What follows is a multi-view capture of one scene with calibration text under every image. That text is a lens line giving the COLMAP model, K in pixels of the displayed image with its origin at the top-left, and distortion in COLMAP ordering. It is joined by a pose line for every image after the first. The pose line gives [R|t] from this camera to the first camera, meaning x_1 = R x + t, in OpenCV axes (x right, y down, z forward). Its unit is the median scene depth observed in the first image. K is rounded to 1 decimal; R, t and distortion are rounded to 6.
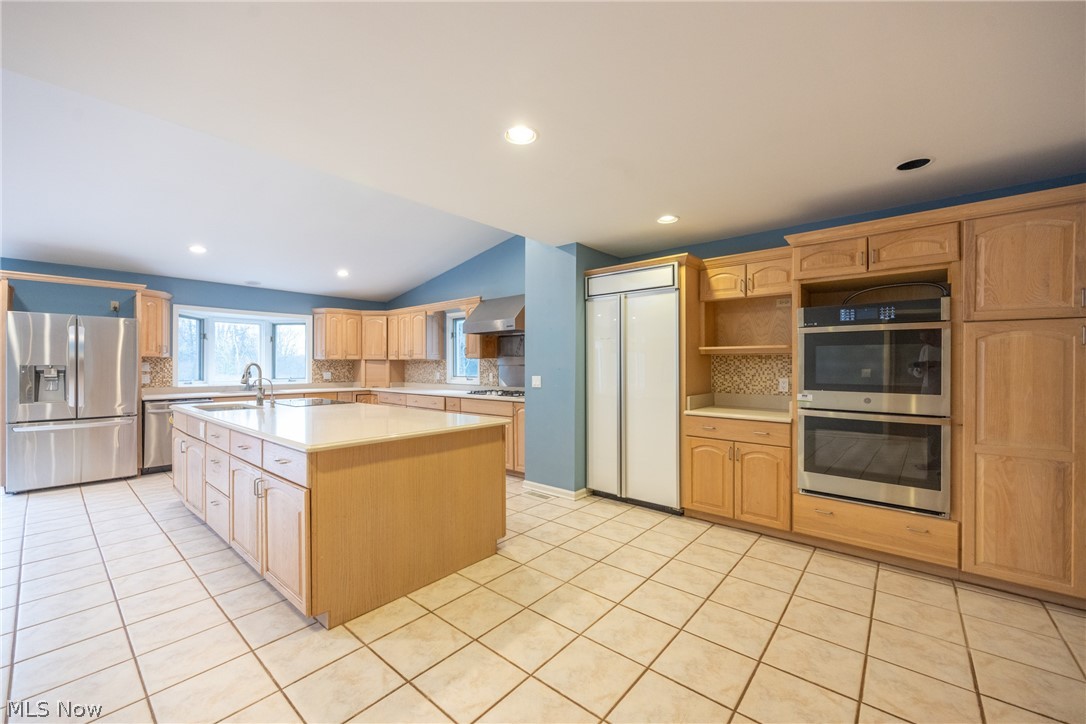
lens RADIAL K [[426.7, 0, 538.6], [0, 426.7, 364.4], [0, 0, 1]] dist [-0.007014, -0.001660]
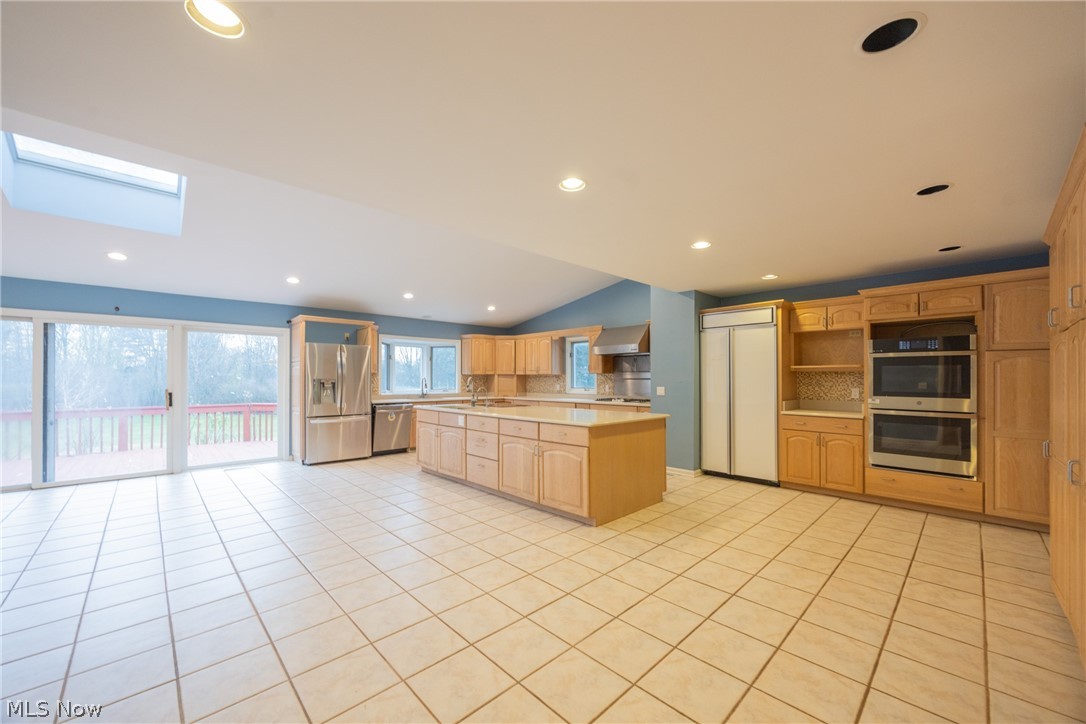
lens RADIAL K [[426.7, 0, 530.8], [0, 426.7, 376.3], [0, 0, 1]] dist [-0.007014, -0.001660]
pose [[0.991985, -0.001361, -0.126346, -0.245294], [0.000995, 0.999995, -0.002959, -0.003155], [0.126349, 0.002810, 0.991982, -0.407620]]
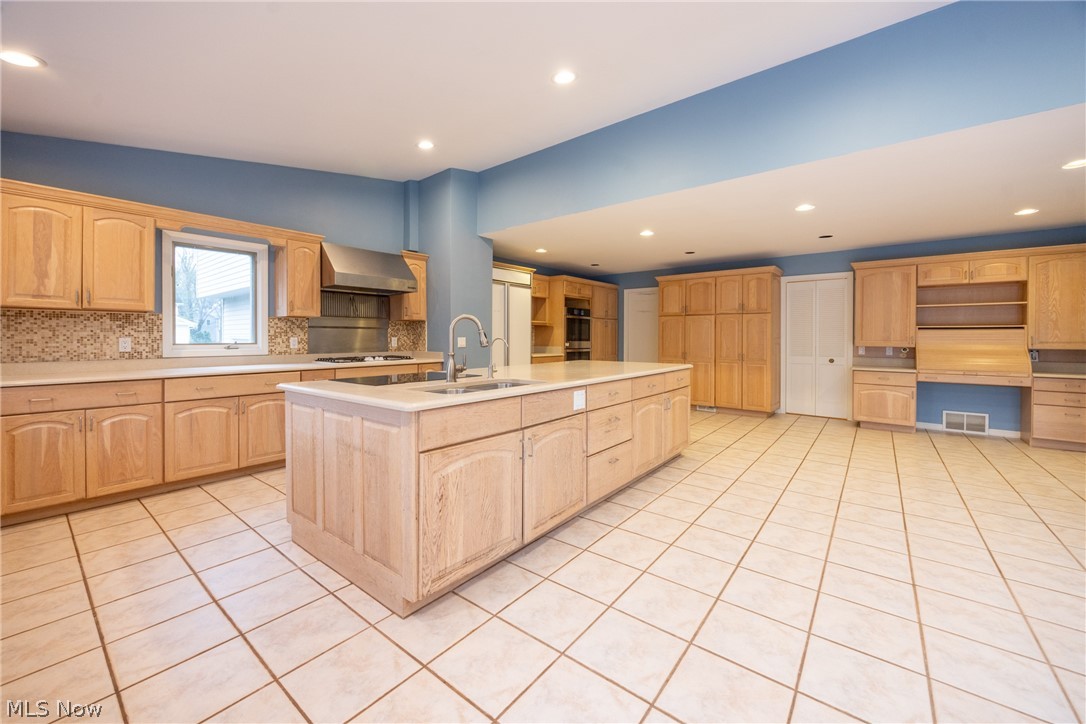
lens RADIAL K [[426.7, 0, 560.3], [0, 426.7, 335.2], [0, 0, 1]] dist [-0.007014, -0.001660]
pose [[-0.063348, 0.004881, 0.997980, -1.197315], [-0.004125, 0.999978, -0.005153, 0.025715], [-0.997983, -0.004443, -0.063327, 0.804117]]
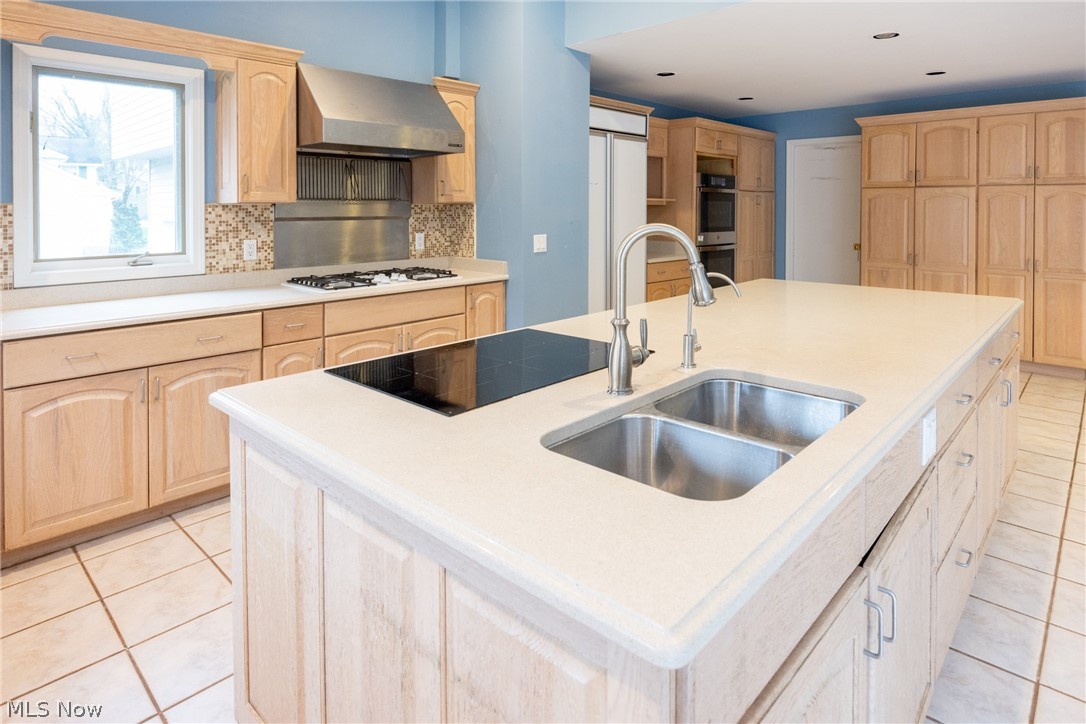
lens RADIAL K [[614.6, 0, 560.3], [0, 614.6, 207.2], [0, 0, 1]] dist [-0.025130, 0.003257]
pose [[0.027994, -0.002609, 0.999605, -0.930682], [-0.003560, 0.999990, 0.002710, -0.017216], [-0.999602, -0.003635, 0.027984, 0.945983]]
